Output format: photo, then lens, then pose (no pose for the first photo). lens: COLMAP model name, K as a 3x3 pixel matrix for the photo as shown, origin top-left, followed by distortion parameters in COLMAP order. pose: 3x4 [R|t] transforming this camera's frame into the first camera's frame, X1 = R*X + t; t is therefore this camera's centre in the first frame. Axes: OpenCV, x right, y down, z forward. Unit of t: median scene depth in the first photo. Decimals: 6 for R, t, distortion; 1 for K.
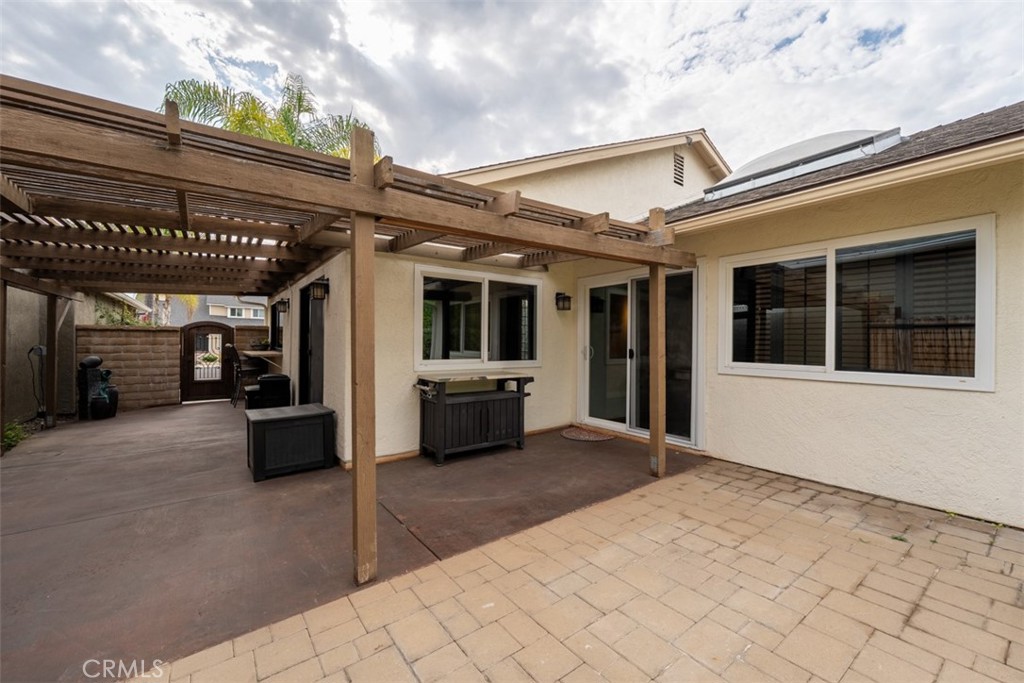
lens RADIAL K [[405.8, 0, 511.0], [0, 405.8, 344.3], [0, 0, 1]] dist [-0.000040, -0.000481]
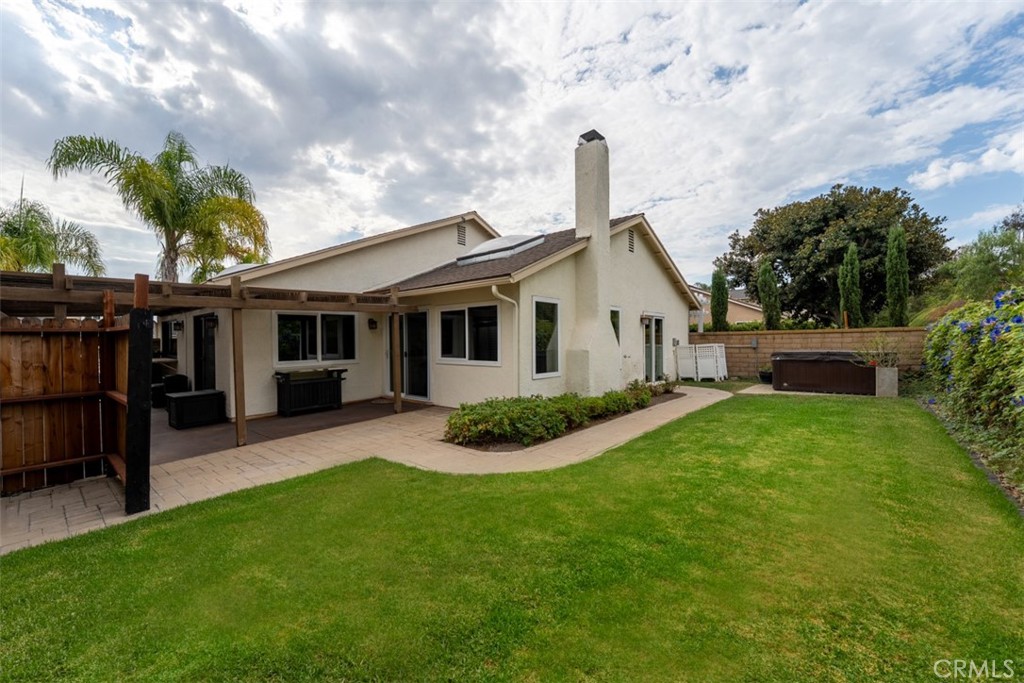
lens RADIAL K [[411.0, 0, 512.2], [0, 411.0, 337.8], [0, 0, 1]] dist [-0.002164, -0.000580]
pose [[0.975660, -0.021210, 0.218262, 0.226671], [0.021688, 0.999765, 0.000204, -0.025053], [-0.218215, 0.004535, 0.975890, -0.567453]]
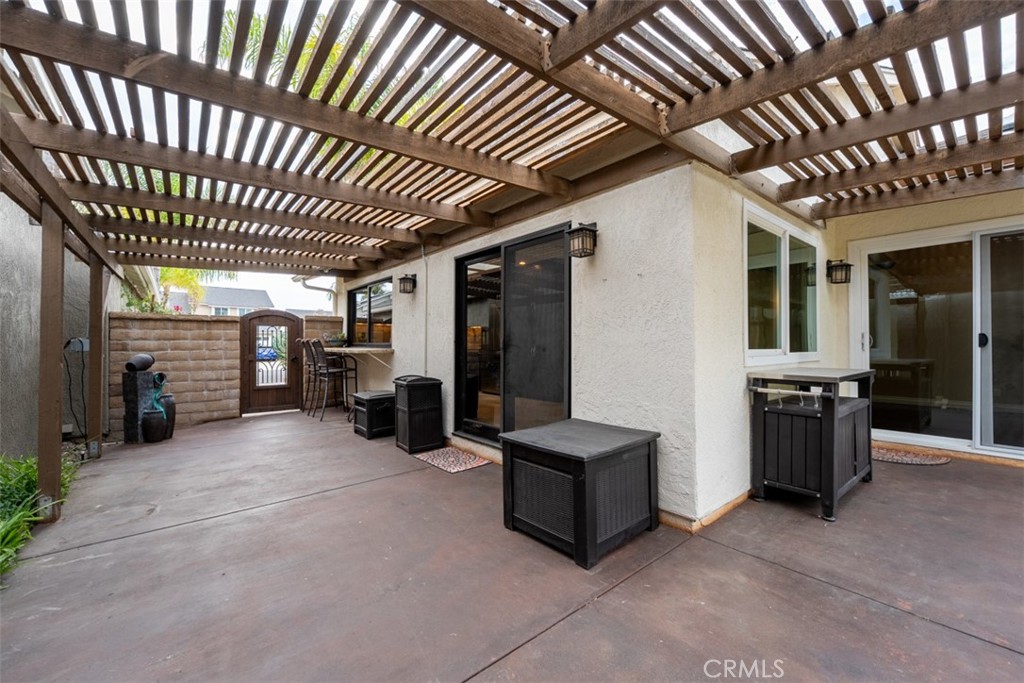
lens RADIAL K [[408.2, 0, 505.9], [0, 408.2, 338.8], [0, 0, 1]] dist [-0.002472, -0.000413]
pose [[0.998757, -0.007243, 0.049315, -0.356040], [0.008125, 0.999810, -0.017698, 0.017057], [-0.049177, 0.018077, 0.998626, 0.208414]]
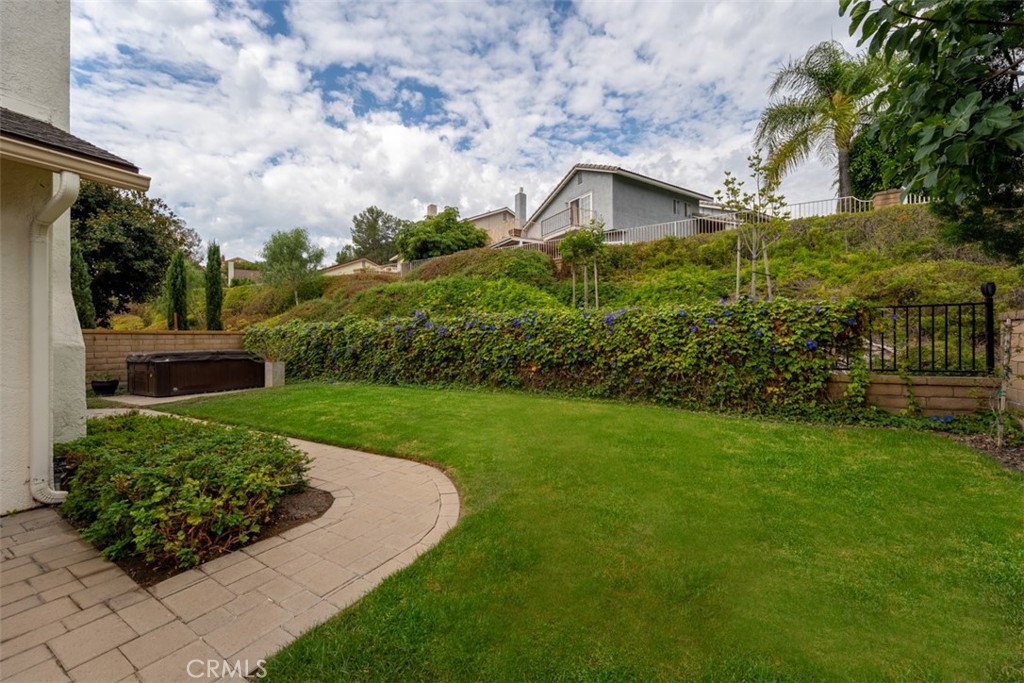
lens RADIAL K [[405.8, 0, 511.0], [0, 405.8, 344.3], [0, 0, 1]] dist [-0.000040, -0.000481]
pose [[-0.391139, -0.010568, 0.920271, -0.057709], [0.006195, 0.999881, 0.014115, 0.003525], [-0.920311, 0.011222, -0.391027, 0.056658]]
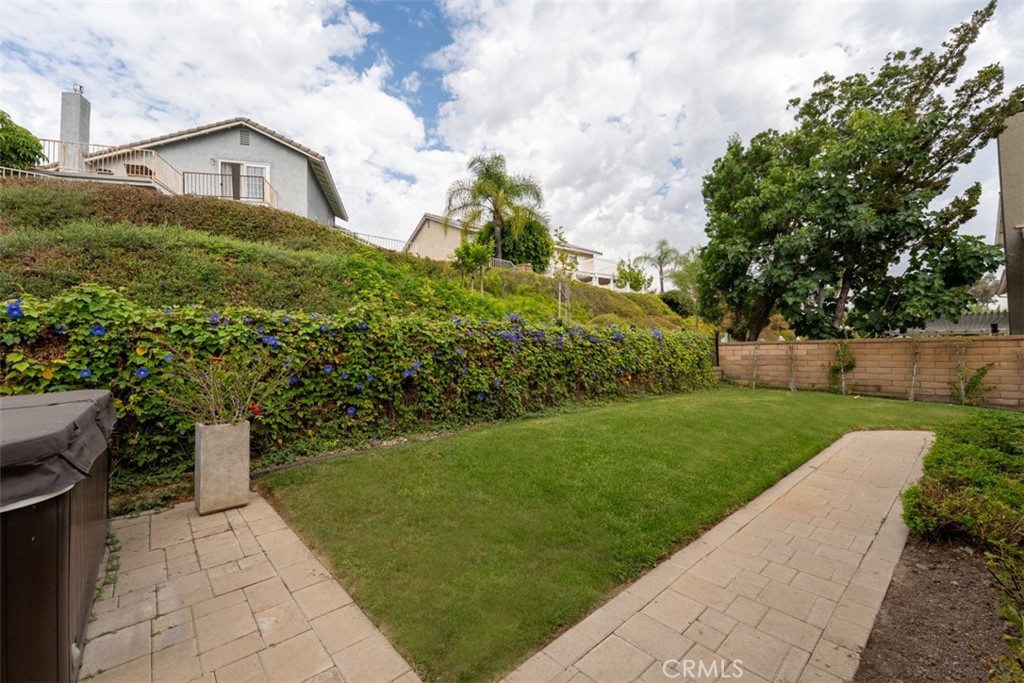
lens RADIAL K [[408.2, 0, 505.9], [0, 408.2, 338.8], [0, 0, 1]] dist [-0.002472, -0.000413]
pose [[-0.996045, -0.000474, -0.088852, 1.119435], [0.002234, 0.999536, -0.030375, 0.002636], [0.088826, -0.030453, -0.995582, 0.655026]]
